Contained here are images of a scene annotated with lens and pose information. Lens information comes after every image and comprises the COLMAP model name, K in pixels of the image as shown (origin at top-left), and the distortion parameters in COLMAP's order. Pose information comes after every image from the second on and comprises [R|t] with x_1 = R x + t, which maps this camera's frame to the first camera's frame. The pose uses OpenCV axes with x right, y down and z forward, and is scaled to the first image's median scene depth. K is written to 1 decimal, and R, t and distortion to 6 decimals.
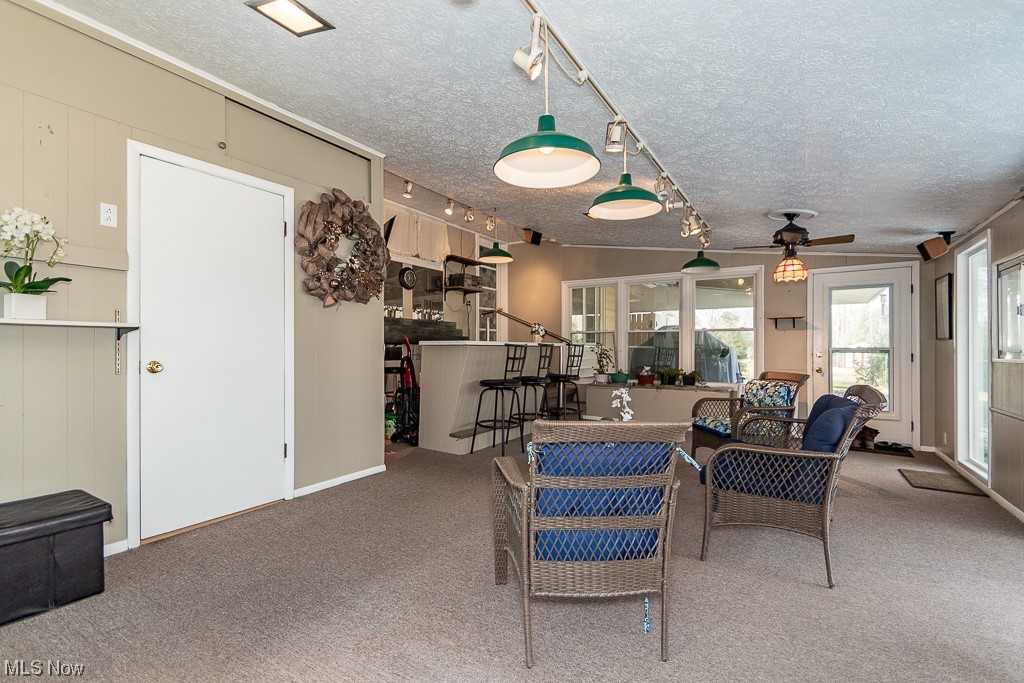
lens RADIAL K [[483.9, 0, 502.7], [0, 483.9, 345.0], [0, 0, 1]] dist [0.012985, -0.008091]
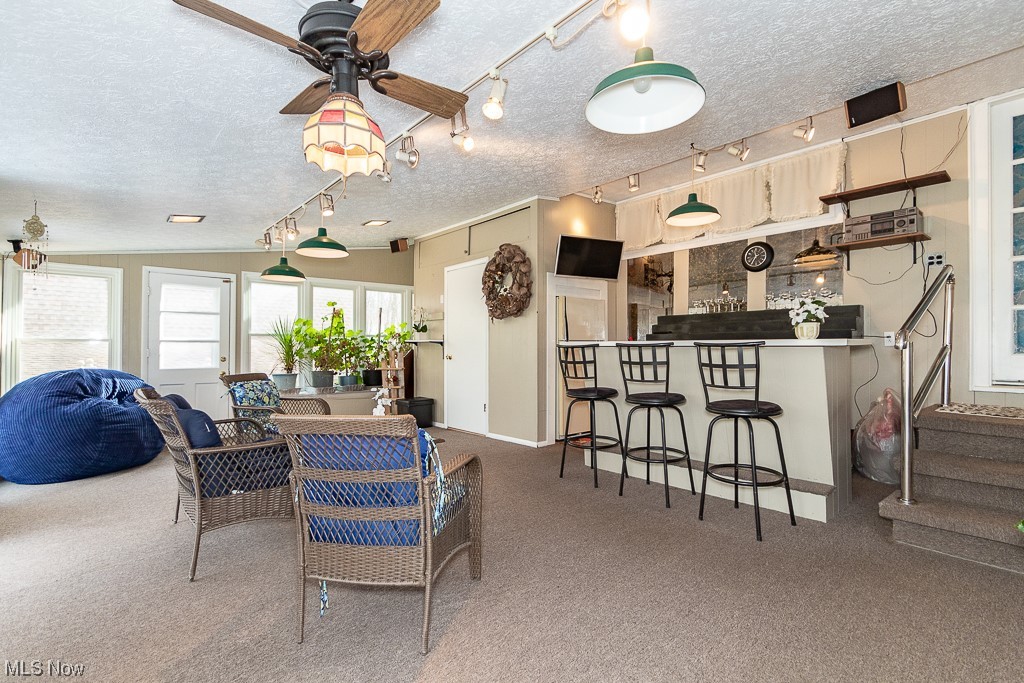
lens RADIAL K [[483.9, 0, 512.3], [0, 483.9, 342.9], [0, 0, 1]] dist [0.012985, -0.008091]
pose [[-0.305942, -0.015208, -0.951929, 0.759480], [0.004089, 0.999842, -0.017287, 0.008571], [0.952041, -0.009181, -0.305832, 1.039591]]
